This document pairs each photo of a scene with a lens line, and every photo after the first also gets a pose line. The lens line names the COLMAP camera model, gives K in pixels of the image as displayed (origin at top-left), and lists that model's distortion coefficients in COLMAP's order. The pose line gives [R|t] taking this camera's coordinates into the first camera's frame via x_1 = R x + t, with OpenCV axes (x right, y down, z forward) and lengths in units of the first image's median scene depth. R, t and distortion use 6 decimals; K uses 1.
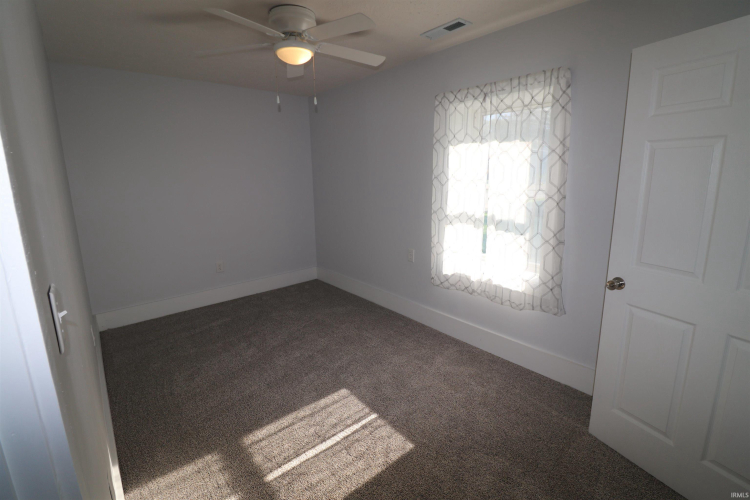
lens RADIAL K [[346.0, 0, 377.4], [0, 346.0, 245.7], [0, 0, 1]] dist [0.000490, -0.013906]
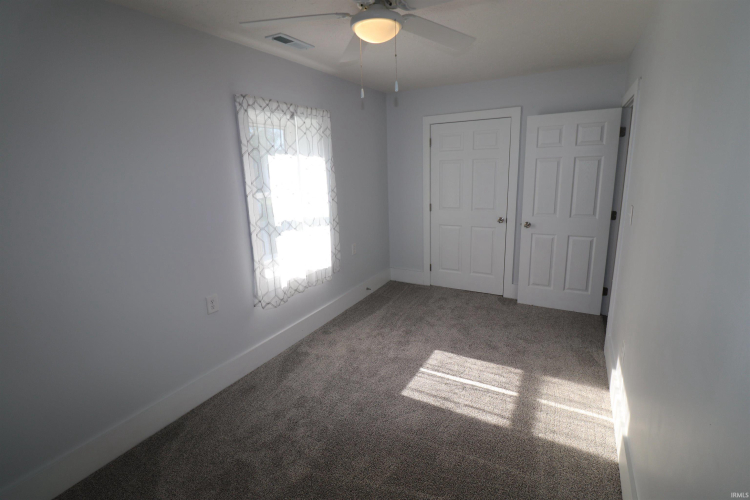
lens RADIAL K [[355.7, 0, 375.4], [0, 355.7, 243.9], [0, 0, 1]] dist [0.000146, -0.000087]
pose [[-0.349734, -0.174351, 0.920482, -0.952600], [0.230001, 0.936481, 0.264770, -0.287240], [-0.908177, 0.304311, -0.287418, 1.244179]]
